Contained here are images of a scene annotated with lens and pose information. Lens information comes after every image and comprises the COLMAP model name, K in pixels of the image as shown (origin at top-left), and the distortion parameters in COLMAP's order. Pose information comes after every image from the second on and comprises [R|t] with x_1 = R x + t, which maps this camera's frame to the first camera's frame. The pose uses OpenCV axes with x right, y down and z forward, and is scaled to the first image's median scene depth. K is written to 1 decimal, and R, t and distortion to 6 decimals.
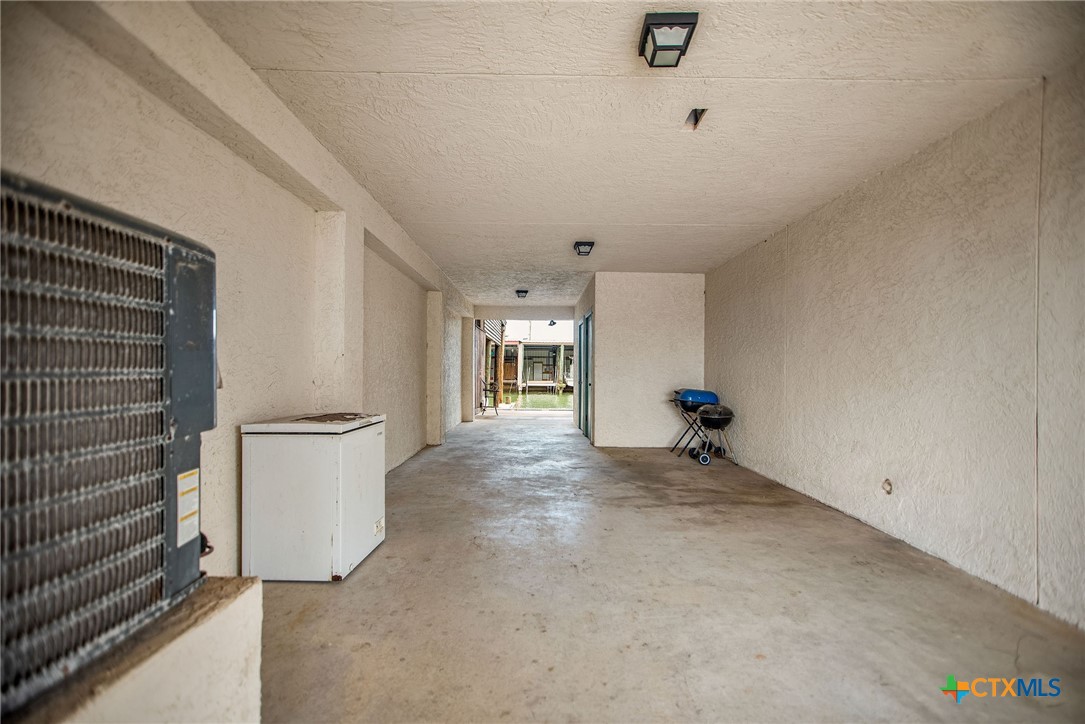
lens RADIAL K [[482.7, 0, 541.6], [0, 482.7, 370.2], [0, 0, 1]] dist [0.002716, -0.000206]
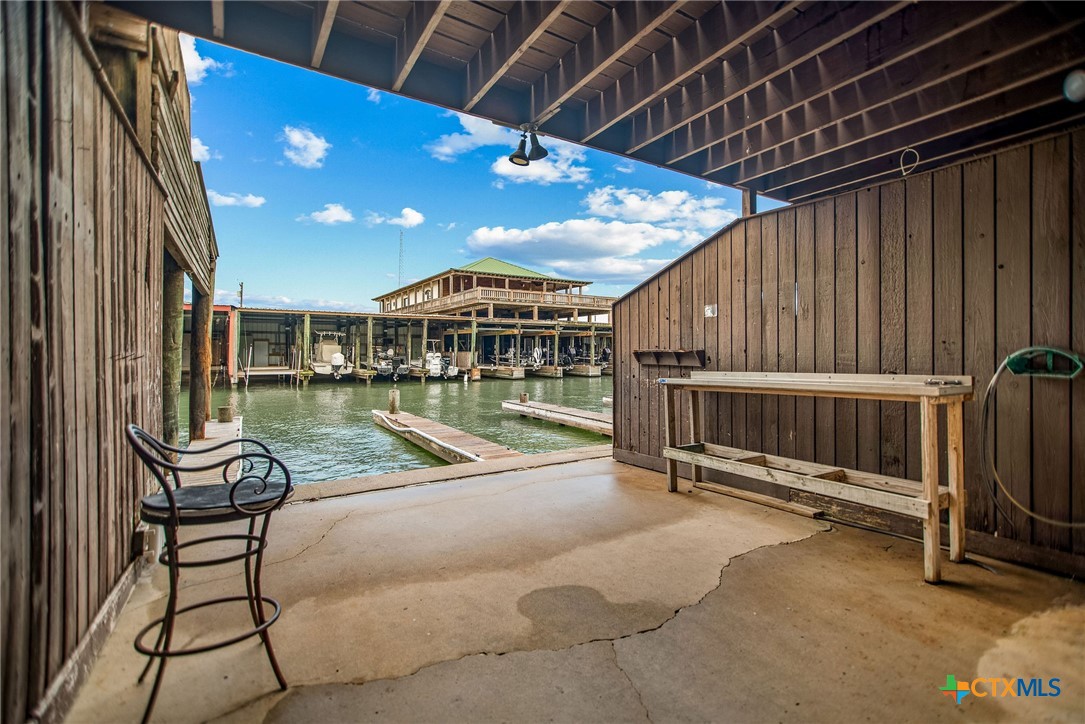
lens RADIAL K [[482.7, 0, 539.7], [0, 482.7, 358.3], [0, 0, 1]] dist [0.002716, -0.000206]
pose [[0.854964, -0.002405, 0.518681, -0.029458], [-0.008414, 0.999793, 0.018504, -0.006330], [-0.518619, -0.020184, 0.854767, 0.233686]]
